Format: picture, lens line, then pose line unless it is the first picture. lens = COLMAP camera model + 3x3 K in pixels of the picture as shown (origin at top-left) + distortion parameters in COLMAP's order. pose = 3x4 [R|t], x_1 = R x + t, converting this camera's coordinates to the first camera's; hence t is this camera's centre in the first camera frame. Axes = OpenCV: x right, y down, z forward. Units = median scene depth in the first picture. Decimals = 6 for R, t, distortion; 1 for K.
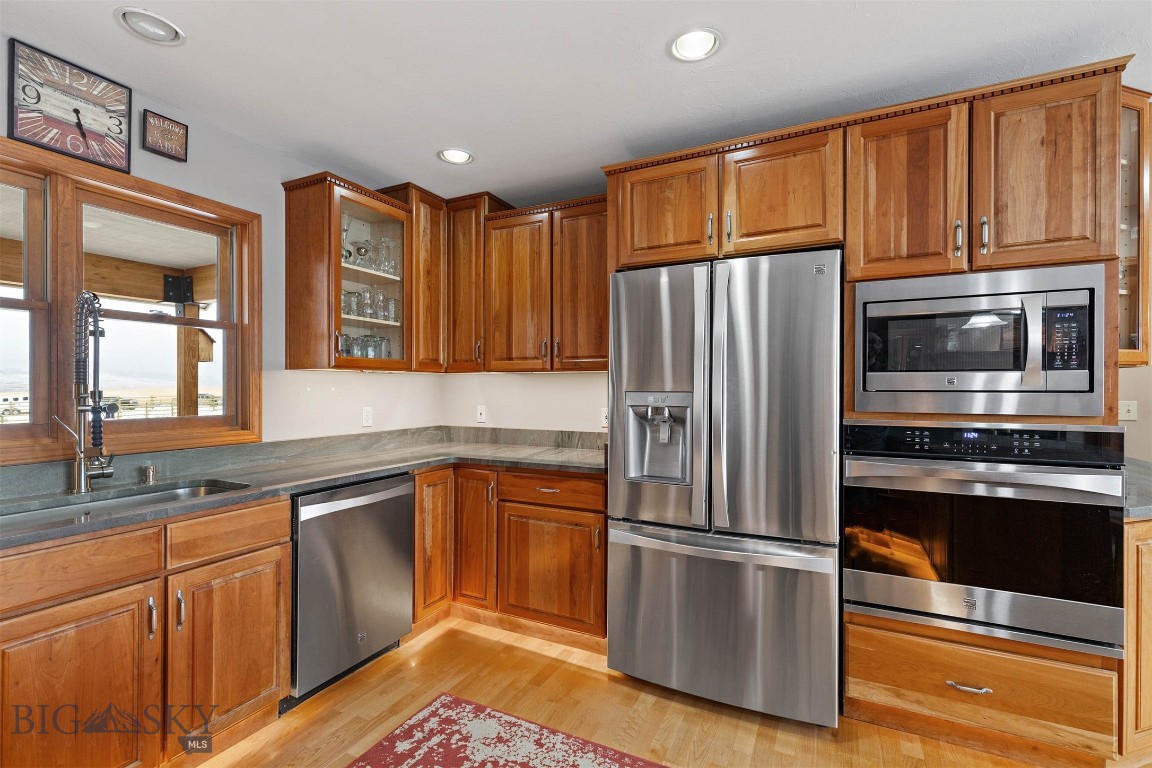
lens RADIAL K [[528.4, 0, 574.0], [0, 528.4, 388.0], [0, 0, 1]] dist [-0.001284, 0.000235]
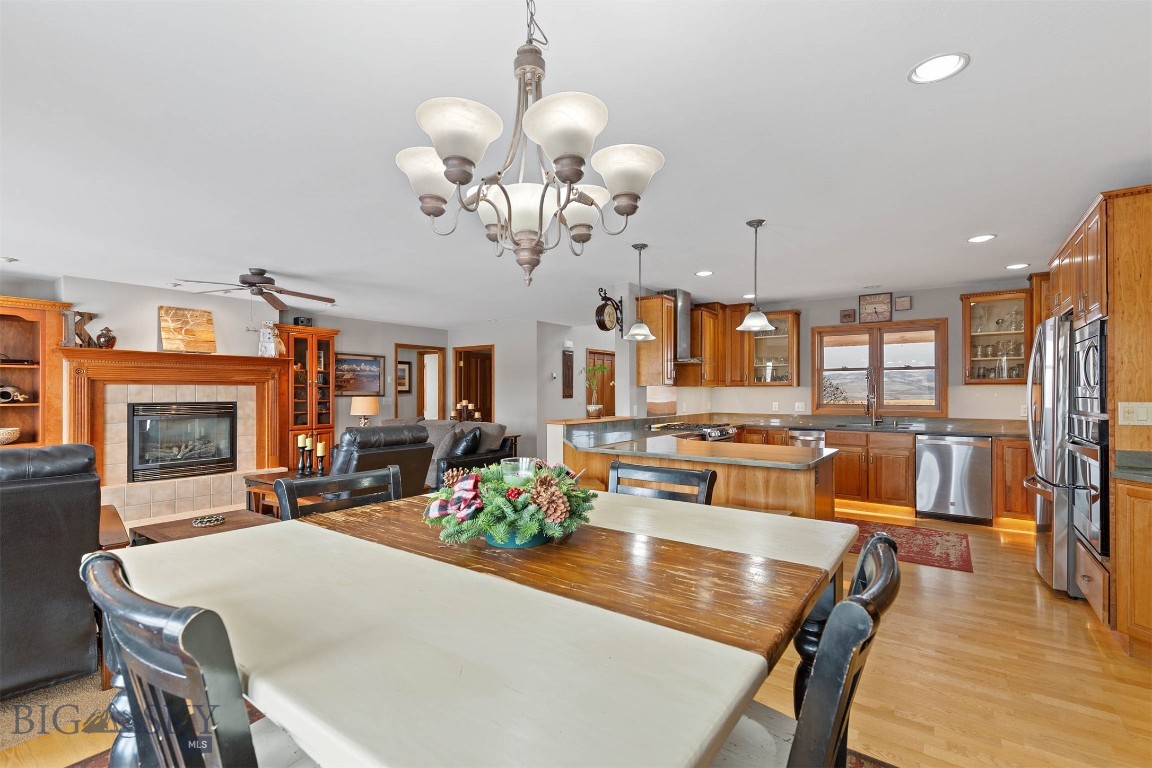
lens RADIAL K [[528.4, 0, 574.2], [0, 528.4, 390.7], [0, 0, 1]] dist [-0.001284, 0.000235]
pose [[-0.158416, -0.003521, -0.987366, 2.546205], [0.002277, 0.999990, -0.003931, -0.011642], [0.987370, -0.002871, -0.158406, -0.306077]]
